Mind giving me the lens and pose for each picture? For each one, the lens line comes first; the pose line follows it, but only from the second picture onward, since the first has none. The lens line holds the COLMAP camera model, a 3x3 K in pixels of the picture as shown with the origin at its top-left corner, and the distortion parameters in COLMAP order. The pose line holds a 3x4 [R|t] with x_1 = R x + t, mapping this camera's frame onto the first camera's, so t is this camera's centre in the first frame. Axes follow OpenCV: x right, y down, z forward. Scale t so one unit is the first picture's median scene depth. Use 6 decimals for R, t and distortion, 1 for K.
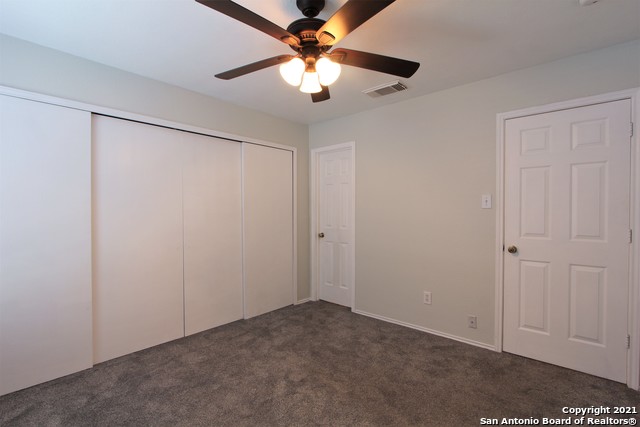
lens RADIAL K [[295.5, 0, 321.3], [0, 295.5, 211.6], [0, 0, 1]] dist [-0.017676, 0.001896]
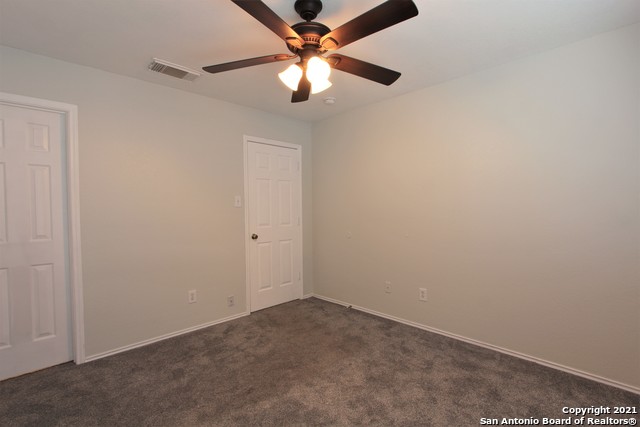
lens RADIAL K [[295.5, 0, 318.7], [0, 295.5, 212.8], [0, 0, 1]] dist [-0.017676, 0.001896]
pose [[0.061413, -0.017055, 0.997967, -0.680550], [0.012442, 0.999789, 0.016320, -0.002524], [-0.998035, 0.011415, 0.061612, 0.572327]]
